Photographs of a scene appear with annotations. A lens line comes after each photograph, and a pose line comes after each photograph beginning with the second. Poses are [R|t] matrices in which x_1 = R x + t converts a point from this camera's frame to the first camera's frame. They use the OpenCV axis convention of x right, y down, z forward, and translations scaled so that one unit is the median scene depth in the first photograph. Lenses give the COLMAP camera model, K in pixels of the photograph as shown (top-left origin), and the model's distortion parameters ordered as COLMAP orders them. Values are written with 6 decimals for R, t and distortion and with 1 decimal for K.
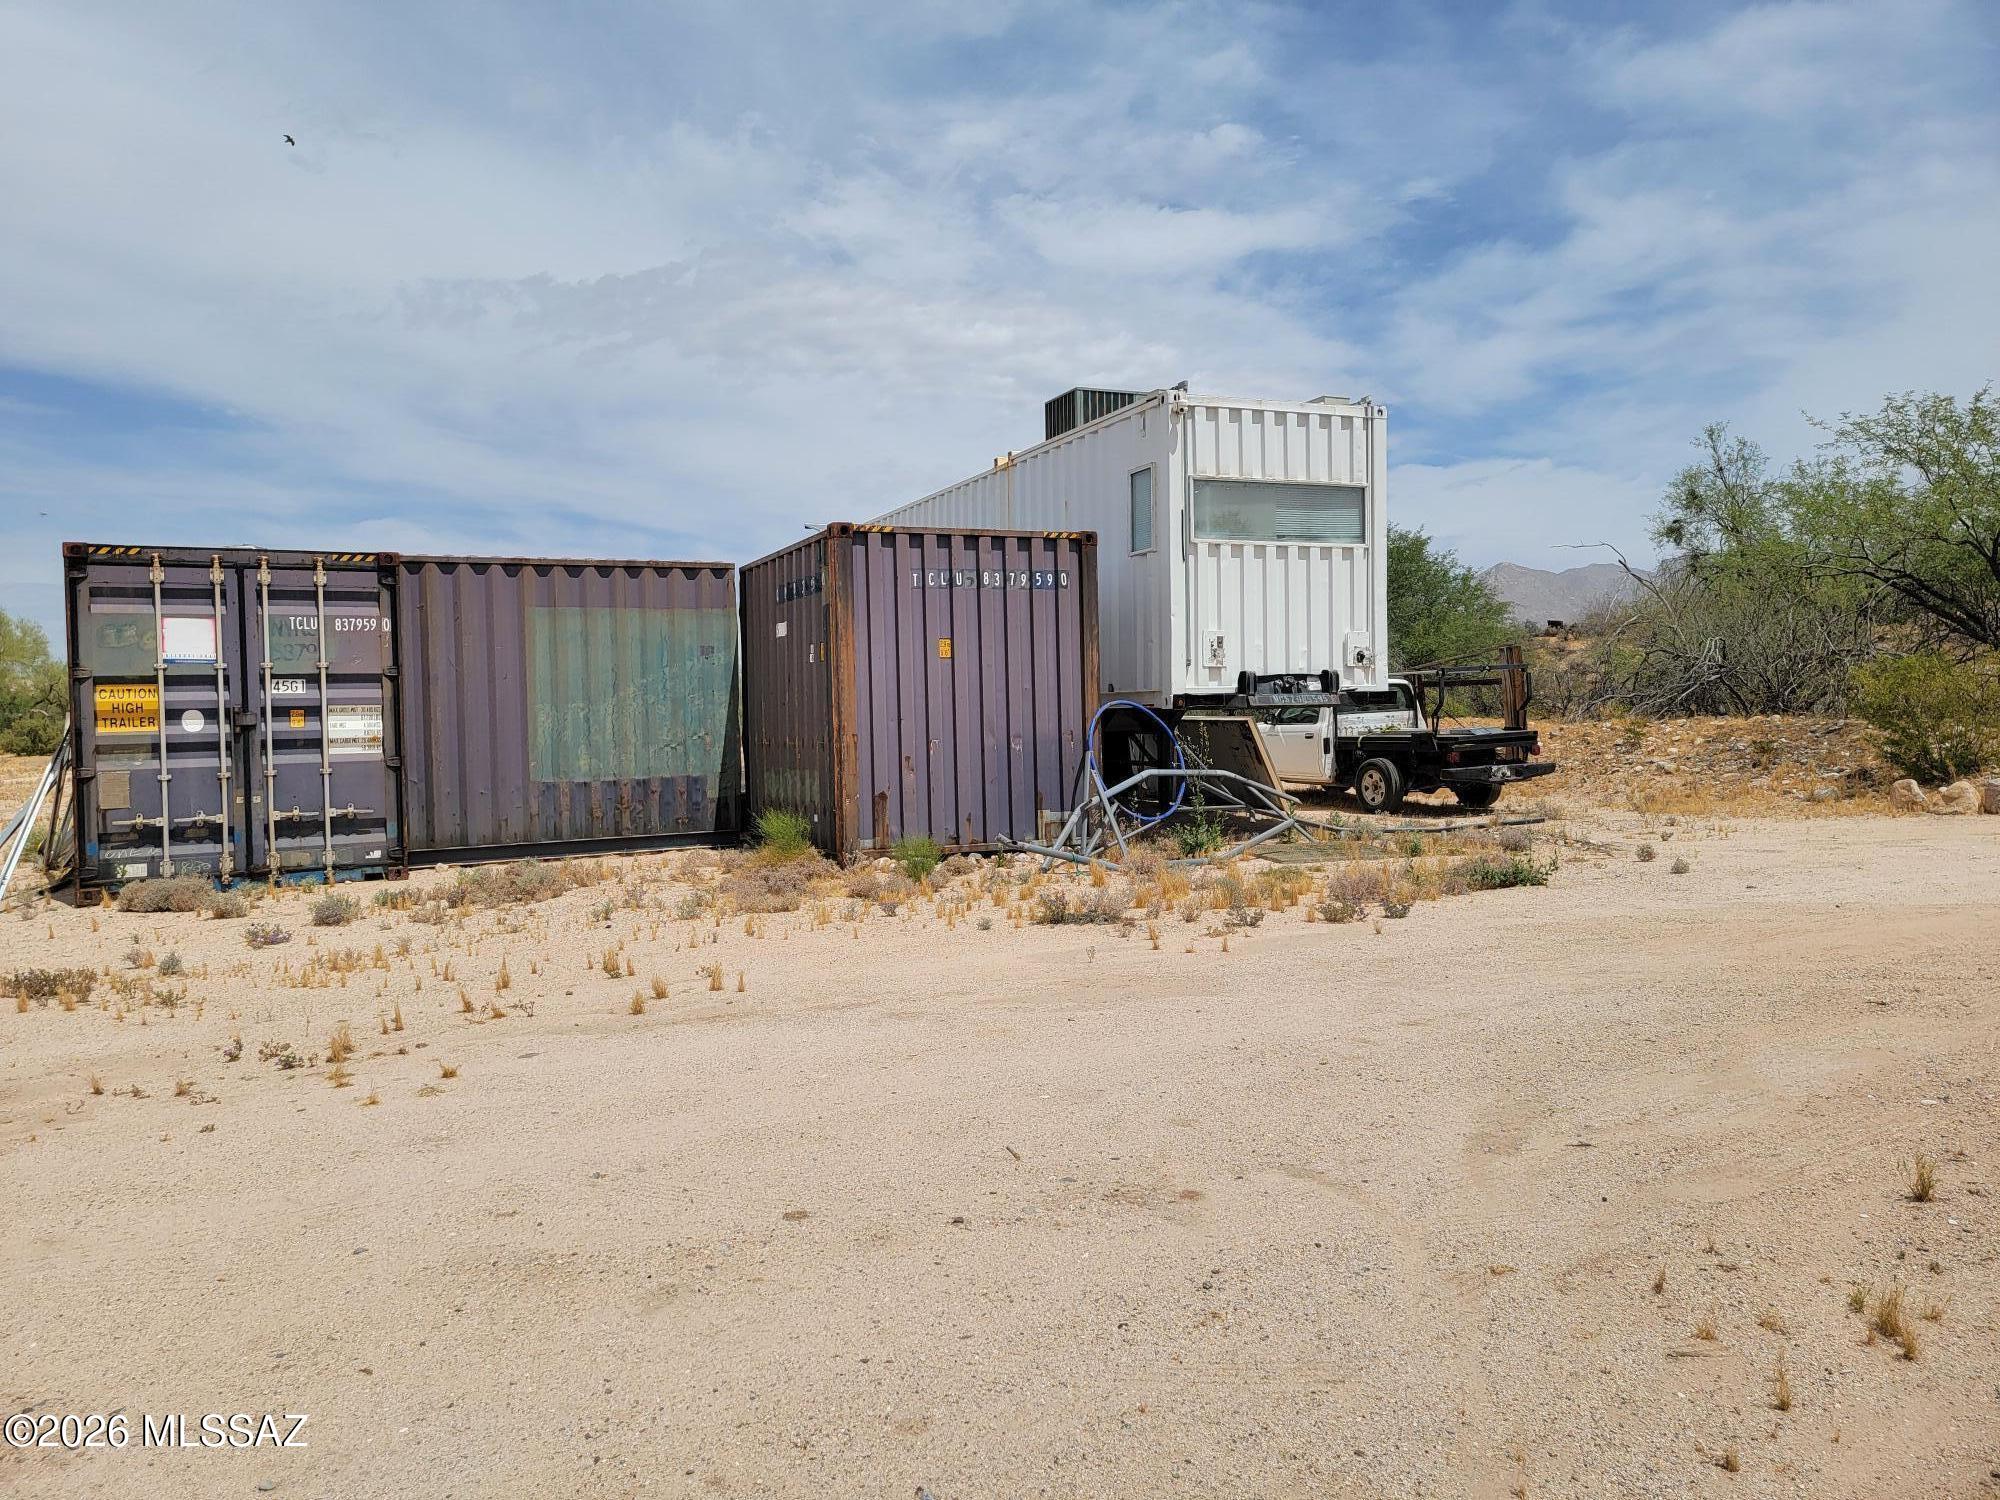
lens RADIAL K [[1432.2, 0, 1016.7], [0, 1432.2, 756.1], [0, 0, 1]] dist [0.044940, 0.000051]
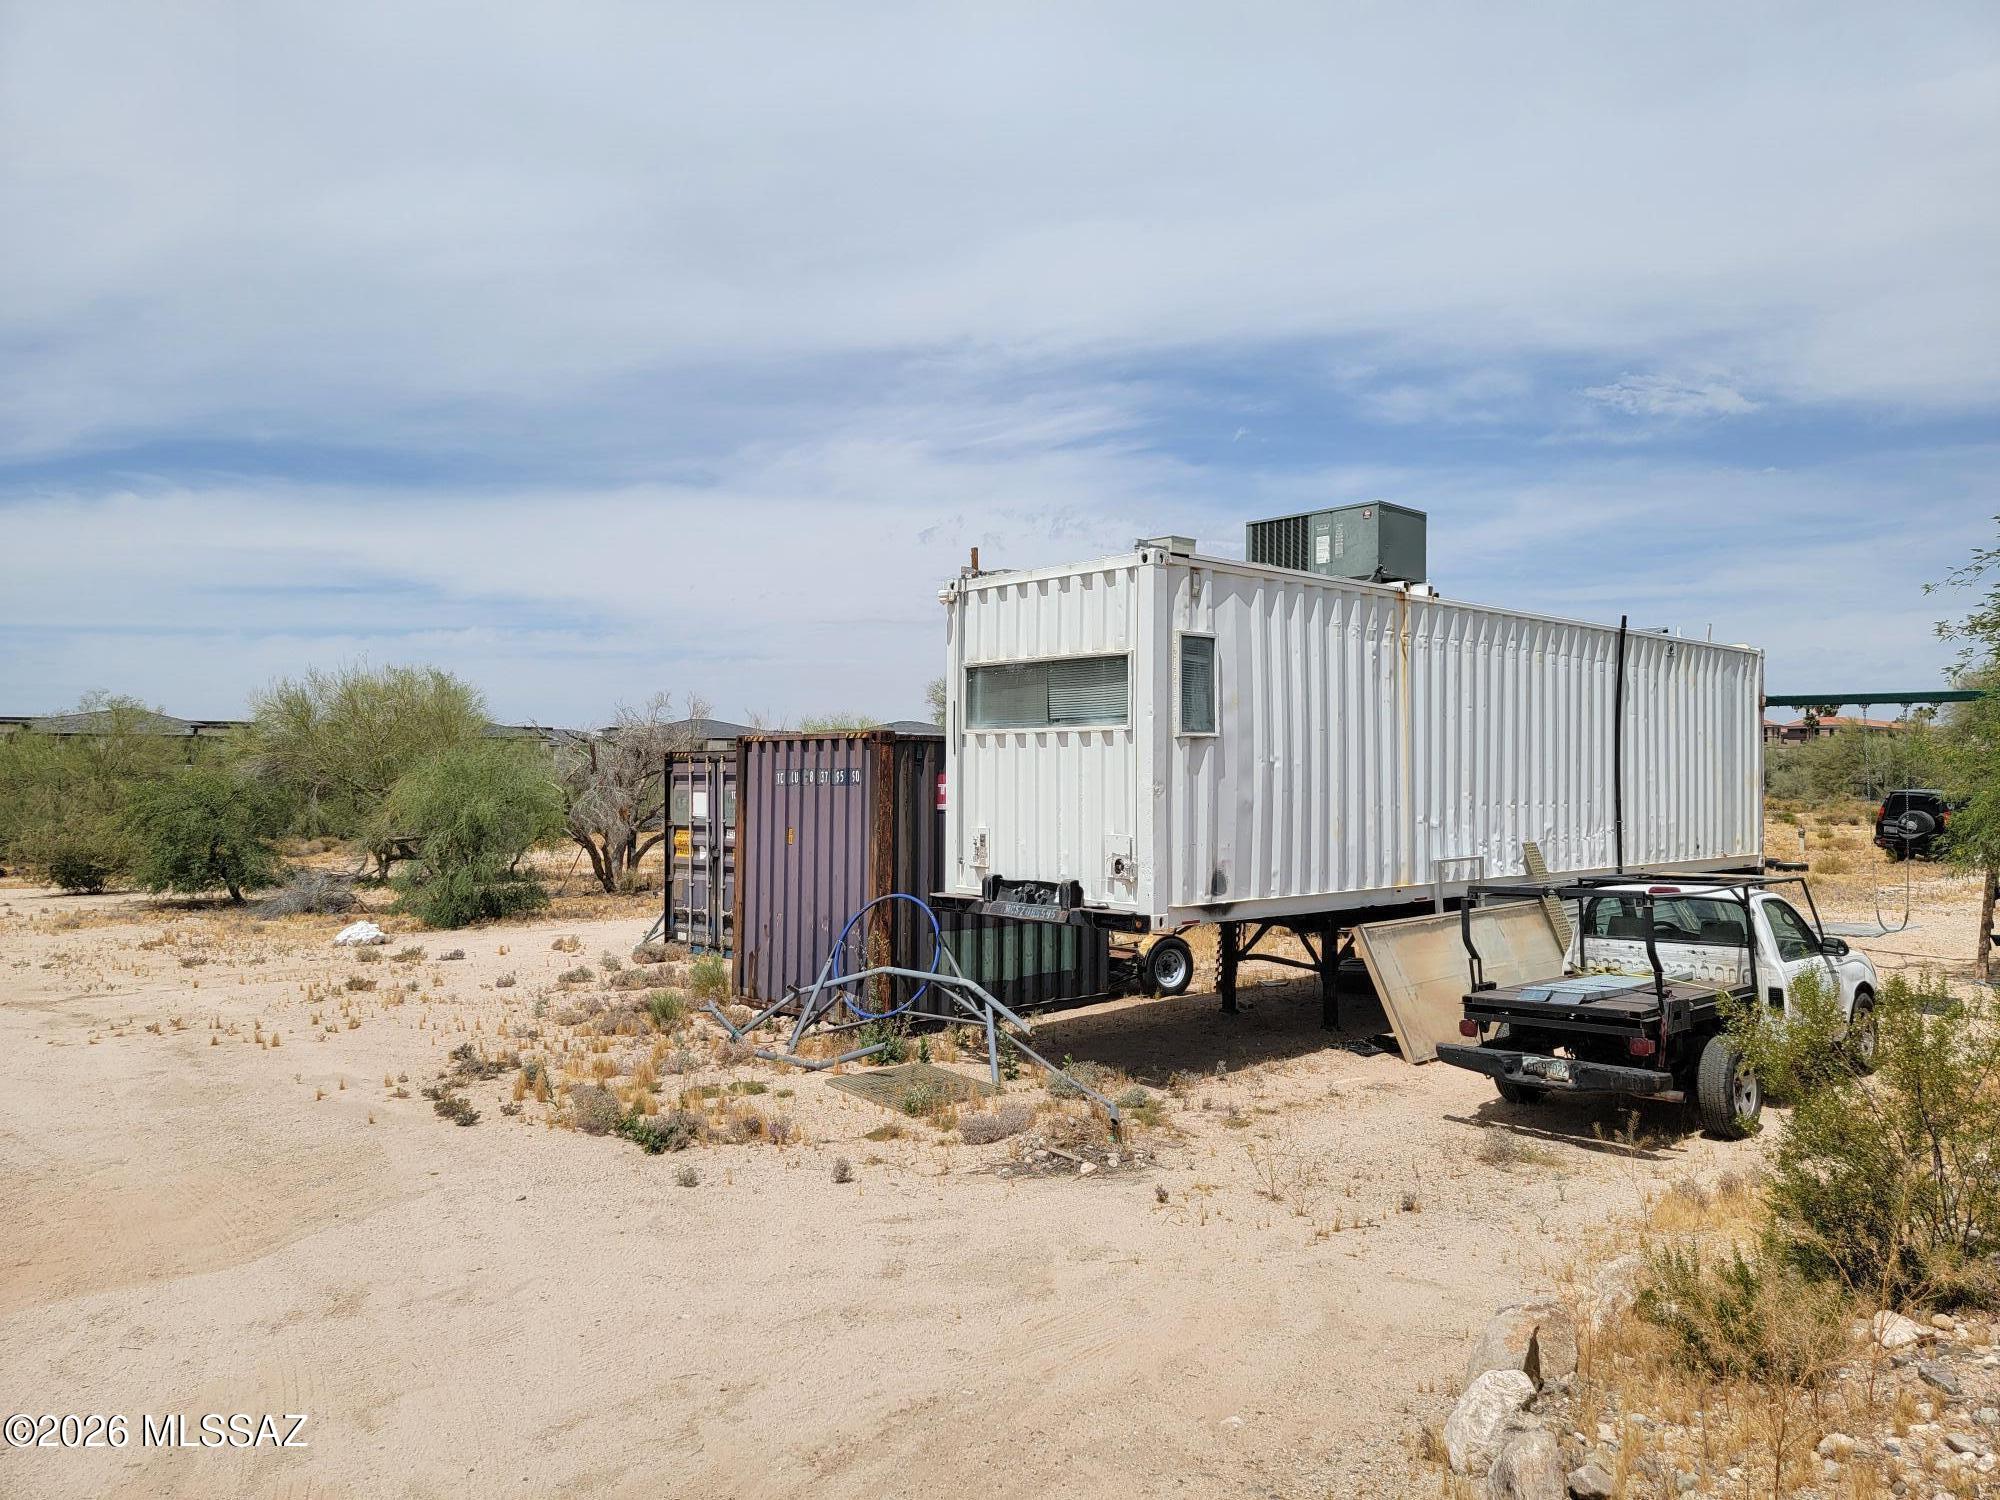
lens RADIAL K [[1432.2, 0, 995.7], [0, 1432.2, 747.7], [0, 0, 1]] dist [0.044940, 0.000051]
pose [[0.302877, 0.006399, -0.953008, 1.033420], [-0.033612, 0.999427, -0.003972, -0.137418], [0.952437, 0.033236, 0.302919, 0.736625]]
